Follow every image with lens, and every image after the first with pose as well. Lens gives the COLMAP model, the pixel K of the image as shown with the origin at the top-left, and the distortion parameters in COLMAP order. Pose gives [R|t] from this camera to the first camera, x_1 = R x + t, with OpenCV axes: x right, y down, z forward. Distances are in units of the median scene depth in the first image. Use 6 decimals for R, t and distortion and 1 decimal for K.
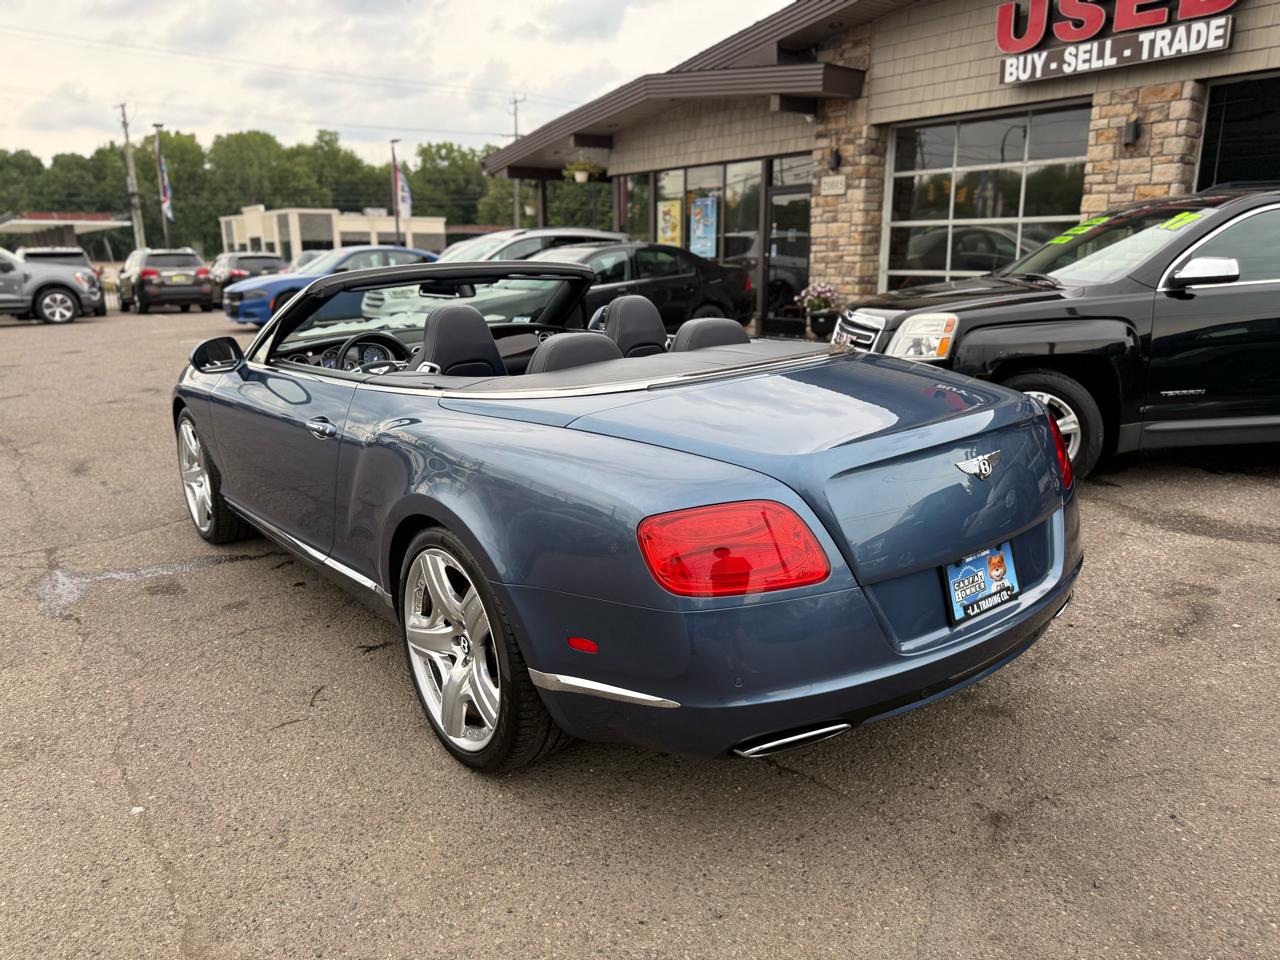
lens RADIAL K [[911.4, 0, 633.3], [0, 911.4, 473.4], [0, 0, 1]] dist [0.003499, -0.008177]
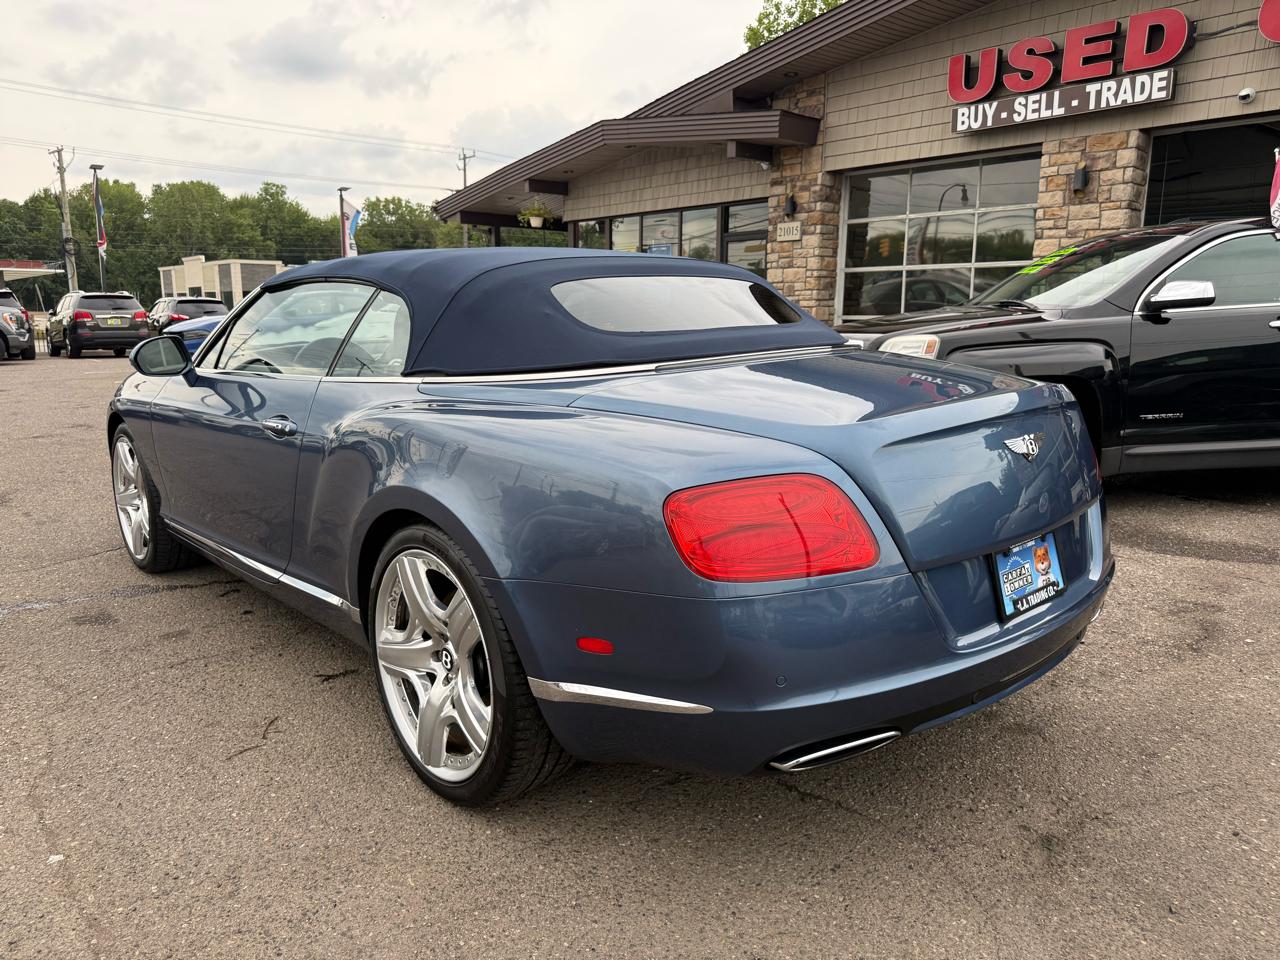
lens RADIAL K [[908.2, 0, 640.0], [0, 908.2, 480.0], [0, 0, 1]] dist [0.019665, -0.029673]
pose [[0.997840, 0.001048, 0.065684, -0.015146], [0.002423, 0.998605, -0.052739, 0.016487], [-0.065648, 0.052785, 0.996446, 0.026680]]
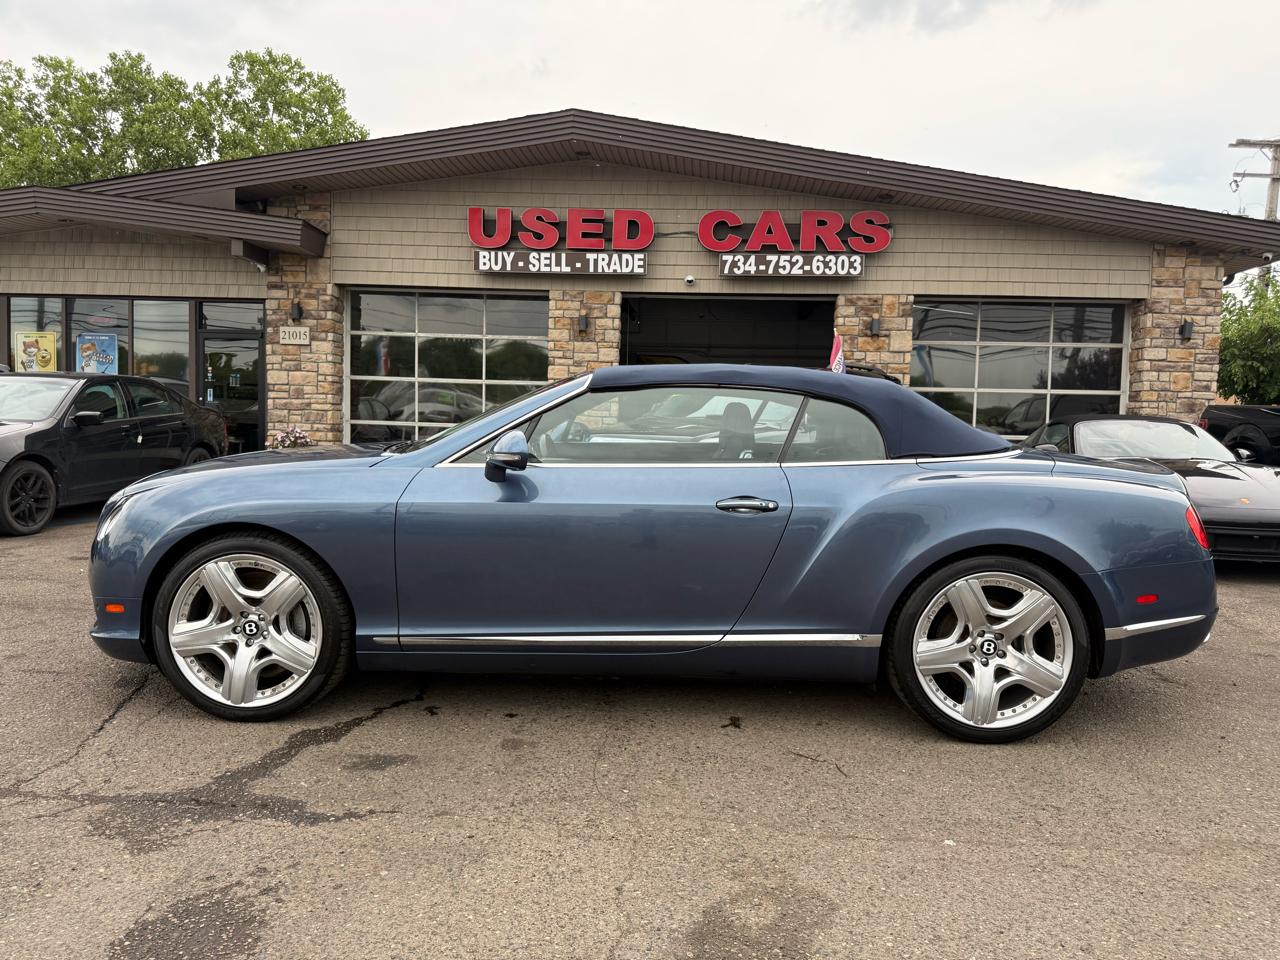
lens RADIAL K [[897.6, 0, 637.7], [0, 897.6, 496.9], [0, 0, 1]] dist [0.026866, -0.067501]
pose [[0.645514, -0.026490, 0.763289, -0.402262], [0.142305, 0.986069, -0.086126, 0.003004], [-0.750374, 0.164215, 0.640291, 0.132859]]
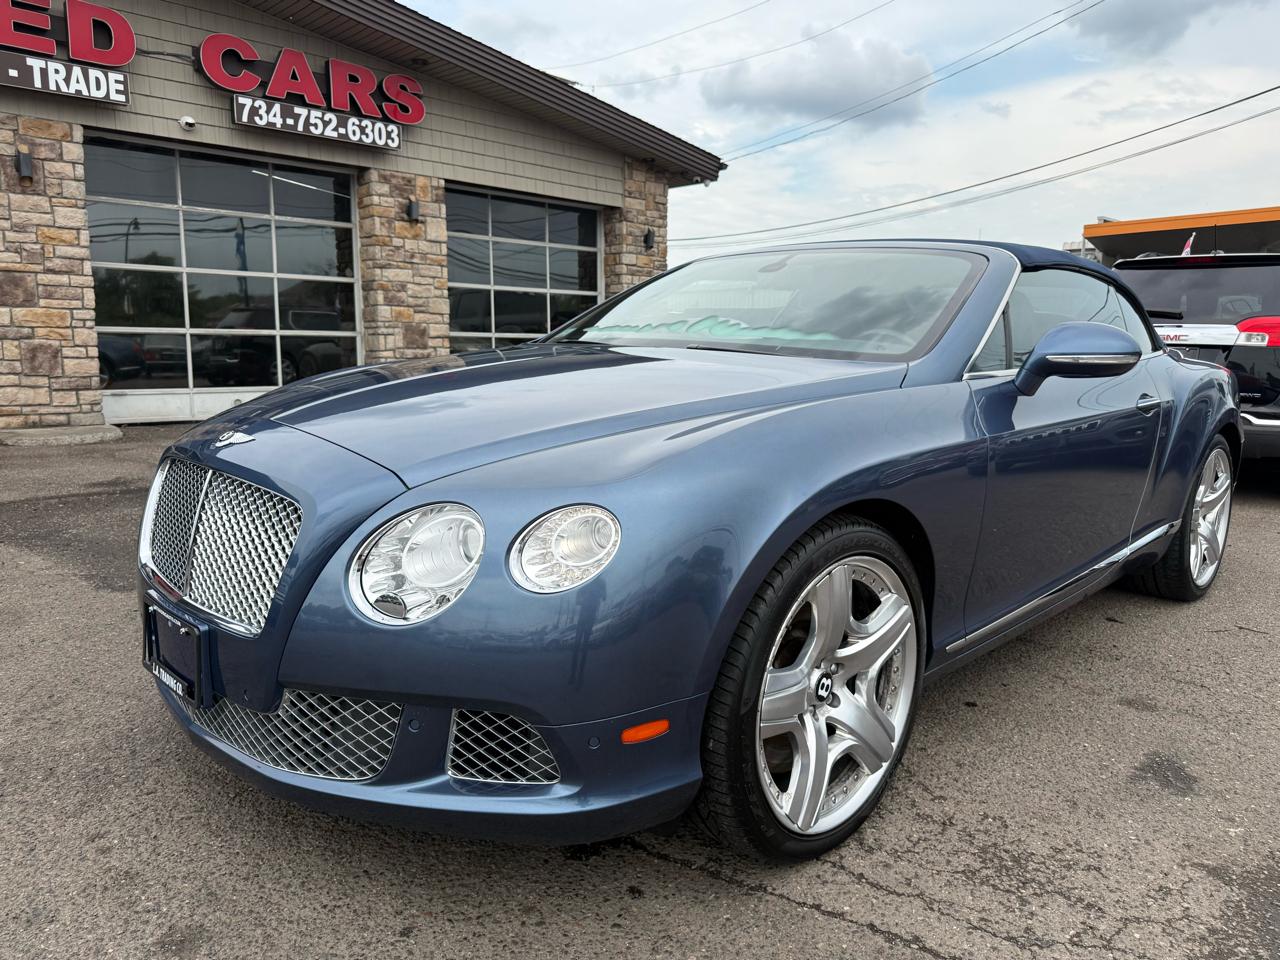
lens RADIAL K [[919.5, 0, 640.0], [0, 919.5, 480.0], [0, 0, 1]] dist [-0.009180, -0.009432]
pose [[-0.135249, -0.126583, 0.982692, -0.421137], [0.219149, 0.963419, 0.154262, -0.084609], [-0.966272, 0.236220, -0.102561, 0.571420]]
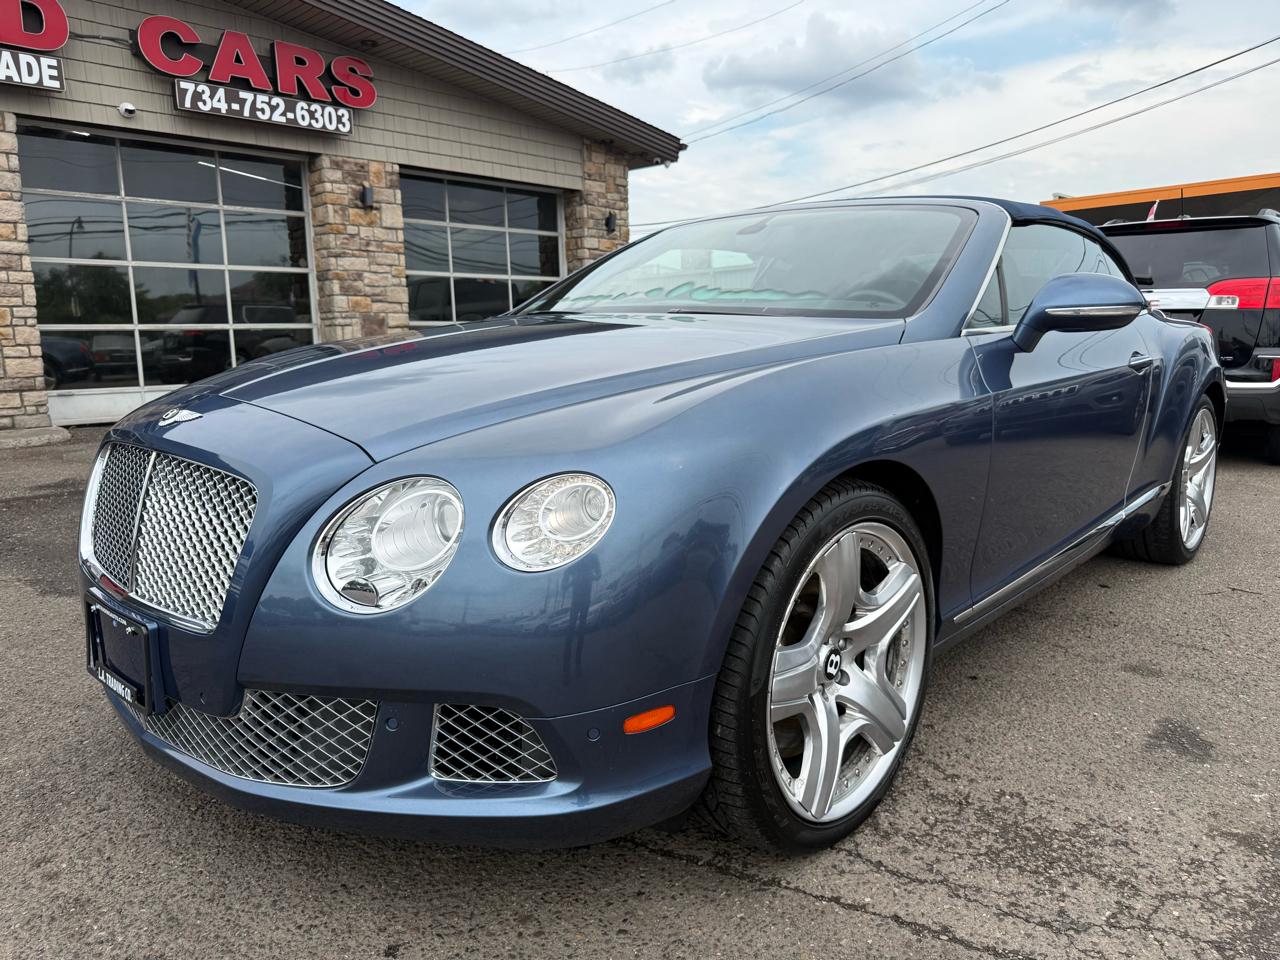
lens RADIAL K [[924.3, 0, 644.5], [0, 924.3, 479.6], [0, 0, 1]] dist [-0.017034, 0.000712]
pose [[-0.178943, -0.133195, 0.974802, -0.410128], [0.243638, 0.953935, 0.175068, -0.080721], [-0.953216, 0.268826, -0.138248, 0.574284]]
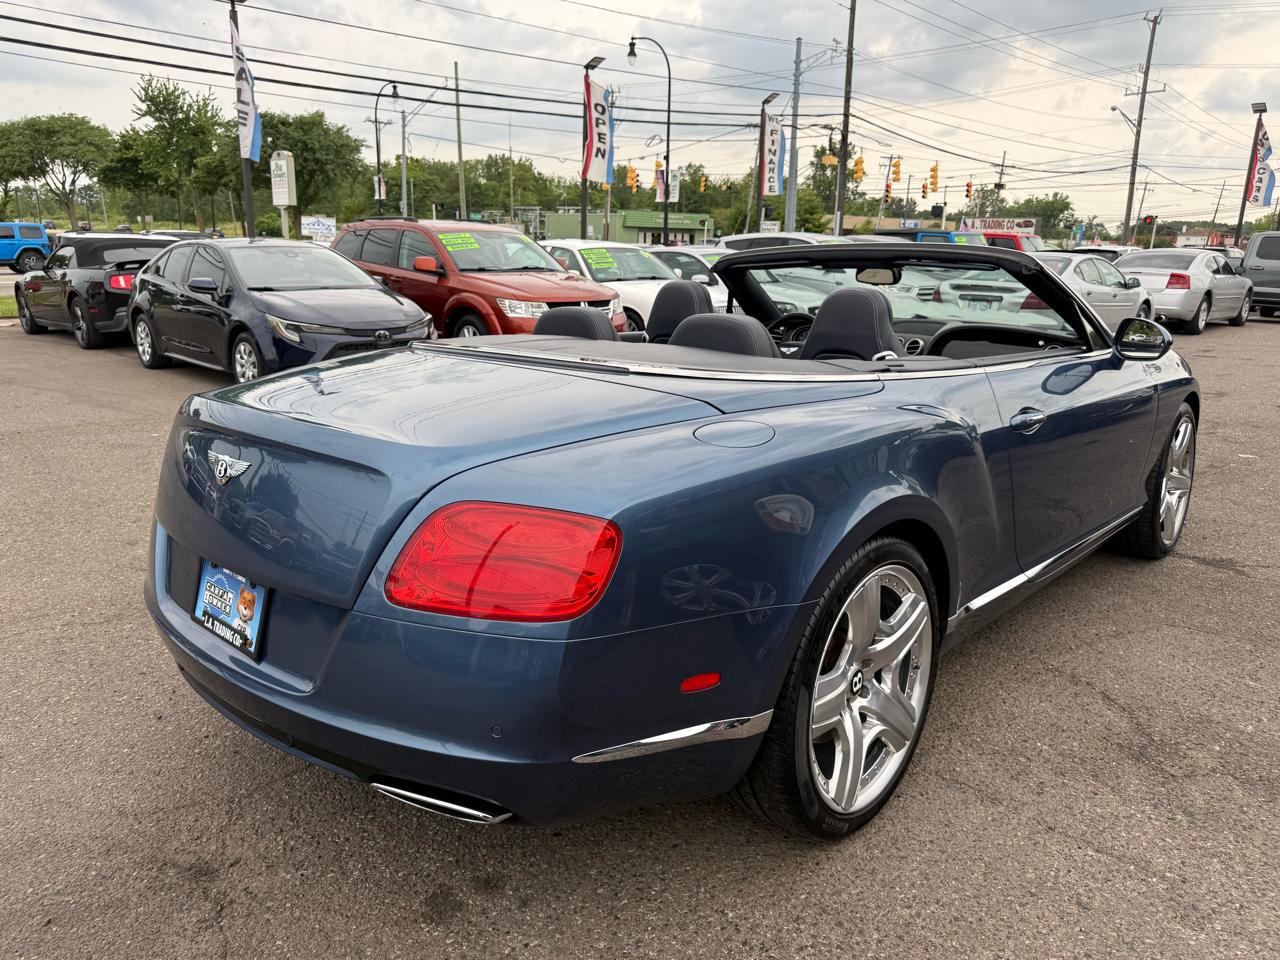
lens RADIAL K [[928.9, 0, 646.0], [0, 928.9, 479.6], [0, 0, 1]] dist [-0.004080, -0.003988]
pose [[0.165515, 0.252006, -0.953466, 0.290368], [-0.250163, 0.945908, 0.206582, -0.062571], [0.953952, 0.204329, 0.219604, 0.270865]]
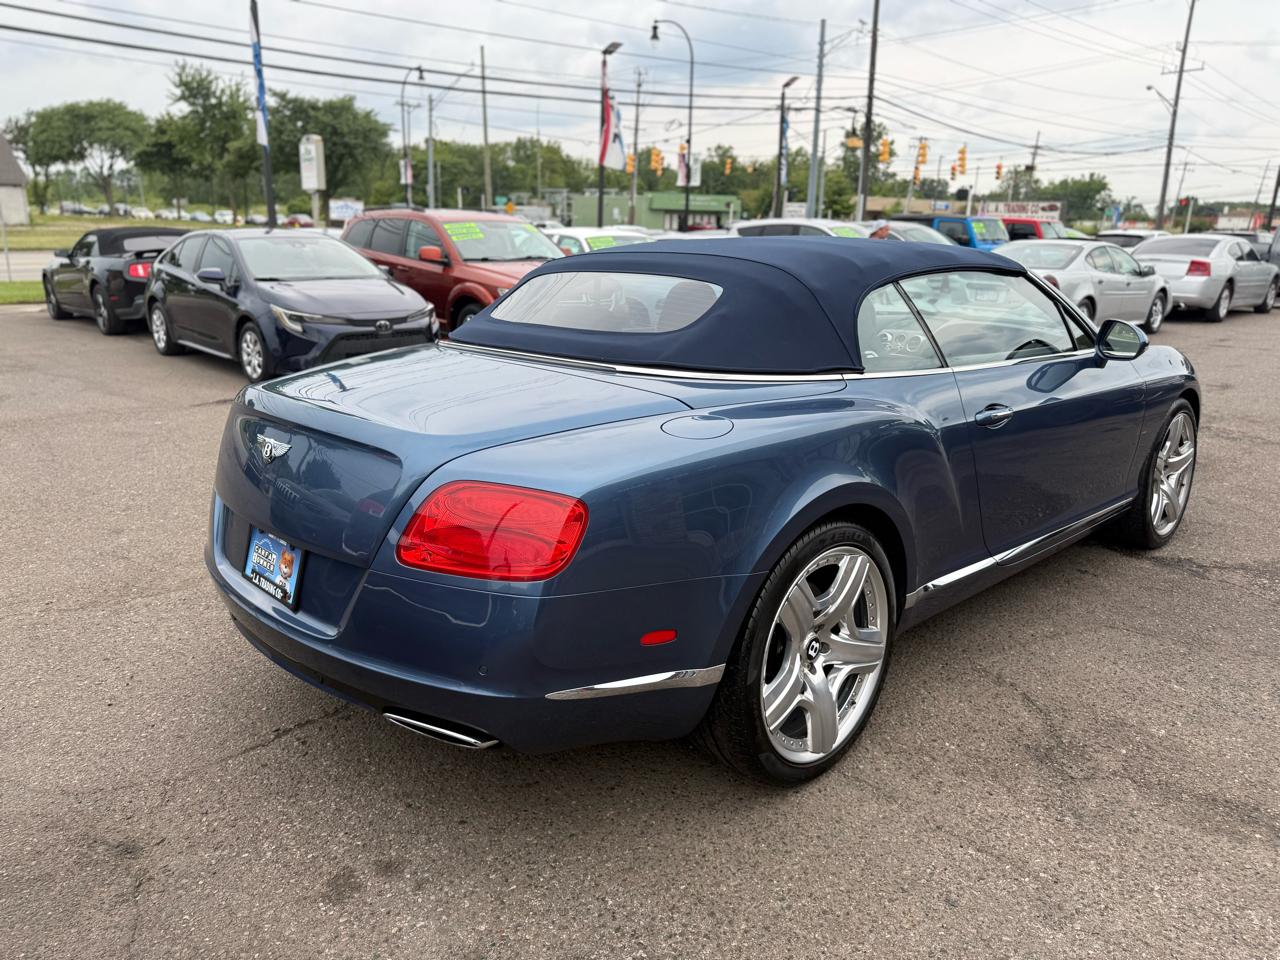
lens RADIAL K [[930.0, 0, 639.1], [0, 930.0, 465.1], [0, 0, 1]] dist [0.002232, -0.010335]
pose [[0.127411, 0.256759, -0.958040, 0.304592], [-0.249877, 0.943067, 0.219515, -0.079186], [0.959858, 0.211423, 0.184315, 0.297334]]
